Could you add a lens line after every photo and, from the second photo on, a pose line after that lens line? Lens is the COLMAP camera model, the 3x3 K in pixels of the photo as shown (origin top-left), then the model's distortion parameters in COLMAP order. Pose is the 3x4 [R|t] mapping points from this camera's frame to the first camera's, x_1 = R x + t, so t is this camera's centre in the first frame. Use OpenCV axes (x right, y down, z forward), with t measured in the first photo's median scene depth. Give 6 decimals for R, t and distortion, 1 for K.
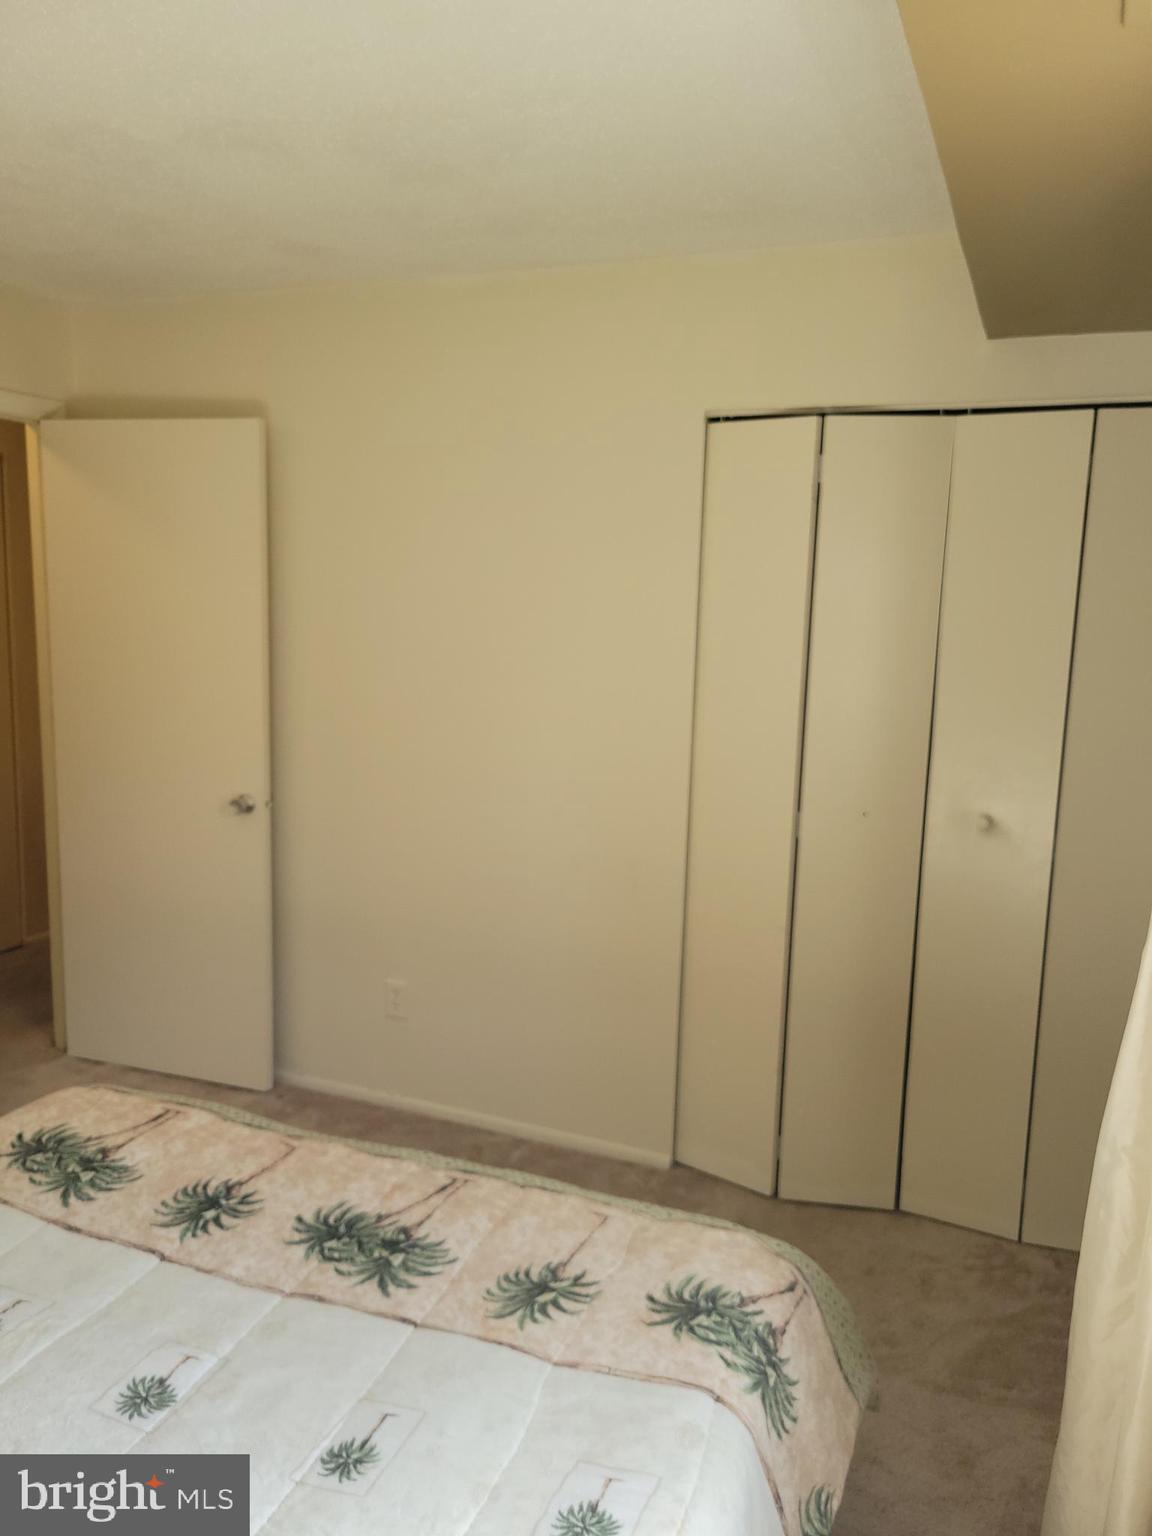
lens RADIAL K [[1183.4, 0, 565.6], [0, 1183.4, 777.3], [0, 0, 1]] dist [0.021606, -0.011460]
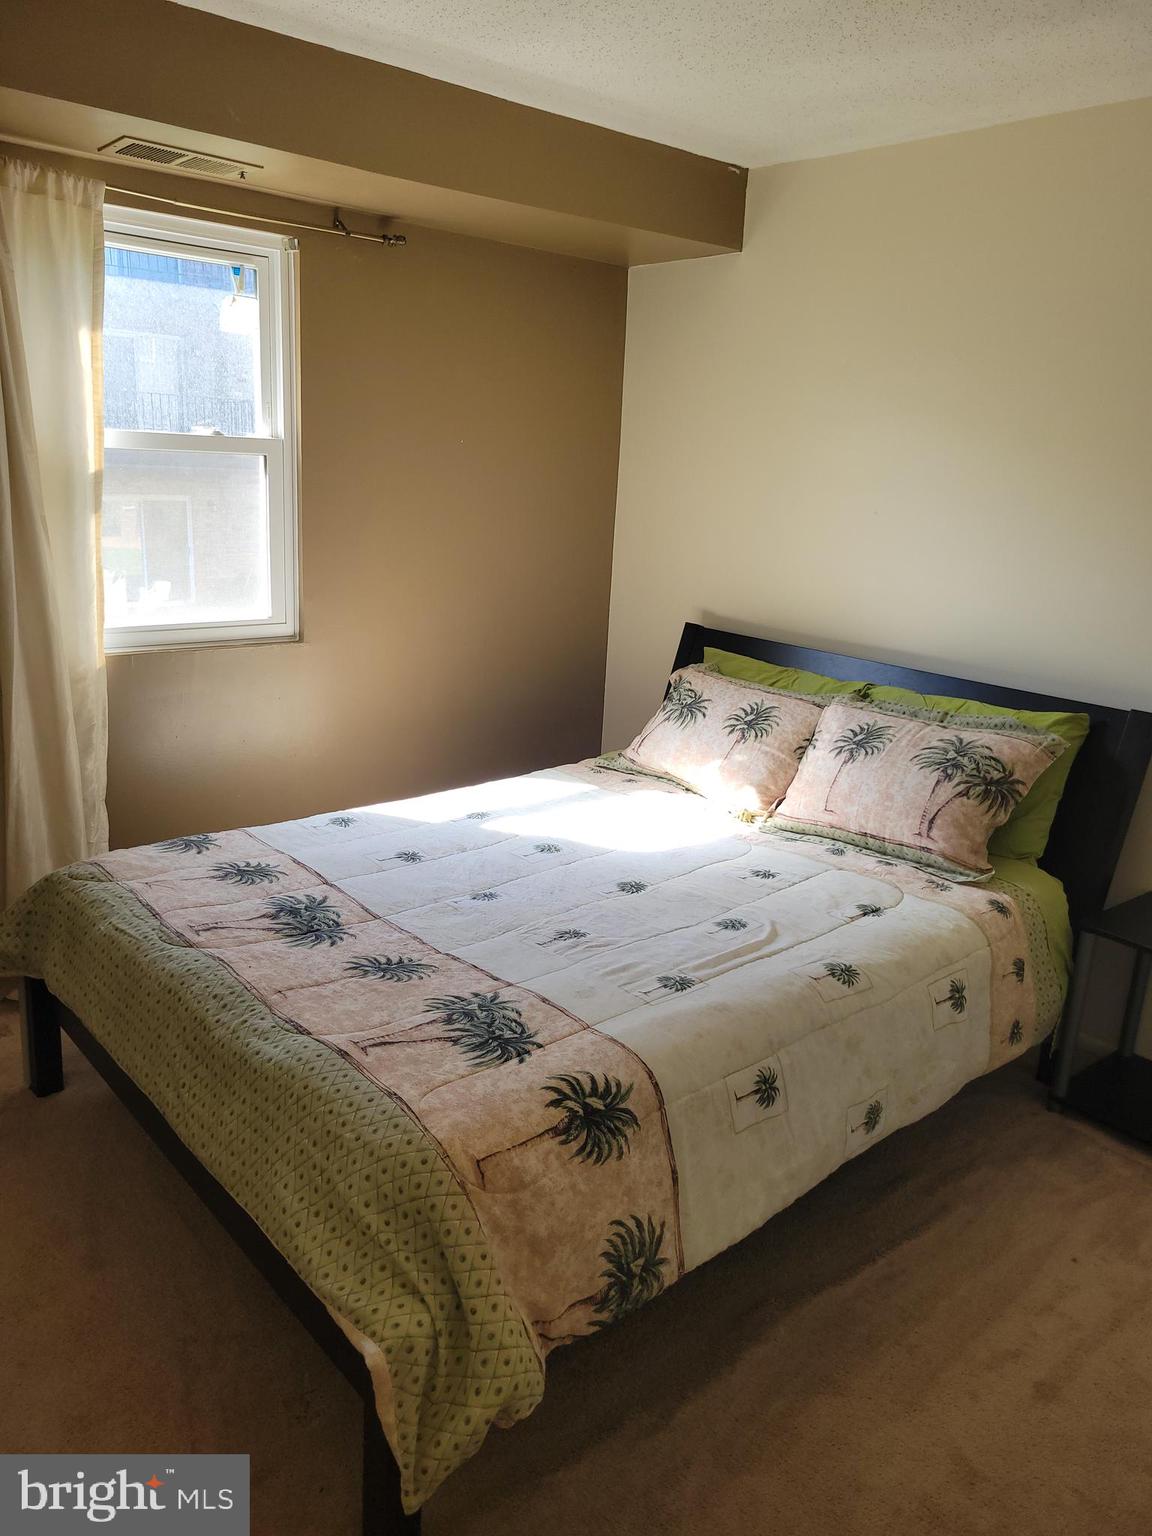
lens RADIAL K [[1153.1, 0, 572.4], [0, 1153.1, 765.7], [0, 0, 1]] dist [0.056205, -0.044206]
pose [[-0.890299, -0.186124, 0.415603, -0.931235], [0.002875, 0.910342, 0.413848, -0.293623], [-0.455368, 0.369643, -0.809941, 1.839595]]
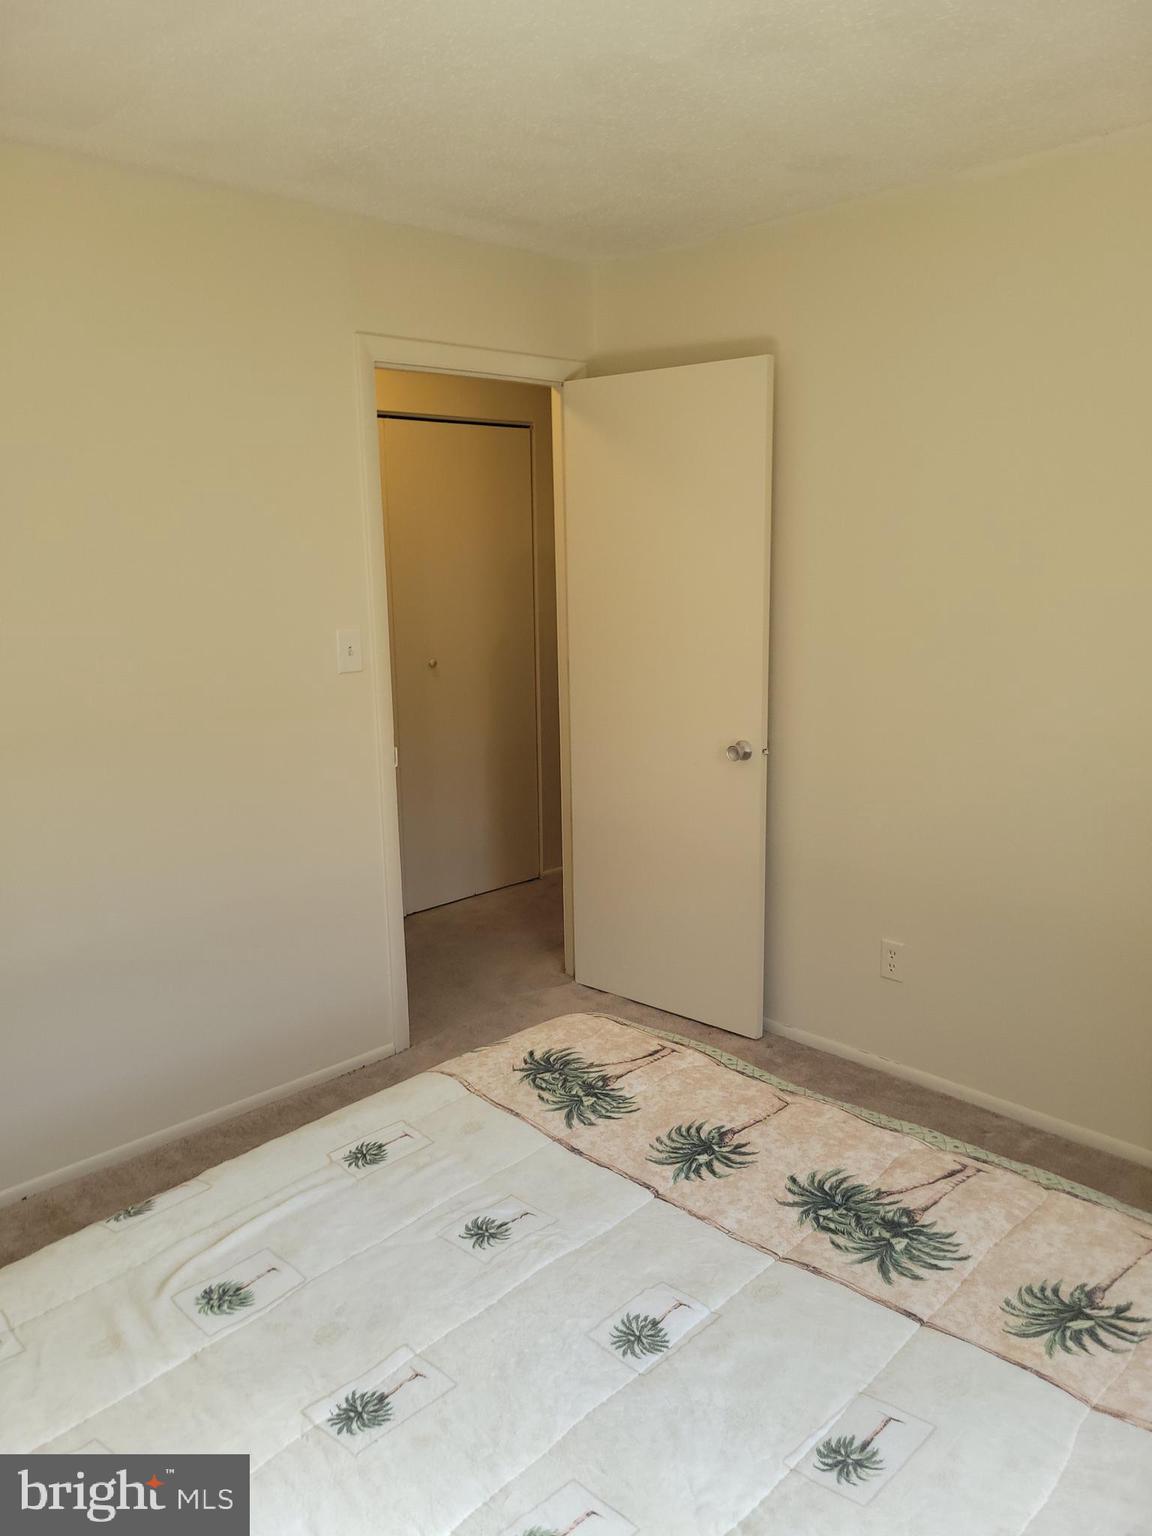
lens RADIAL K [[1156.8, 0, 572.3], [0, 1156.8, 775.6], [0, 0, 1]] dist [0.035097, -0.011381]
pose [[0.918801, 0.033947, -0.393259, -0.031904], [-0.020946, 0.999084, 0.037305, 0.017431], [0.394166, -0.026039, 0.918670, 0.083794]]
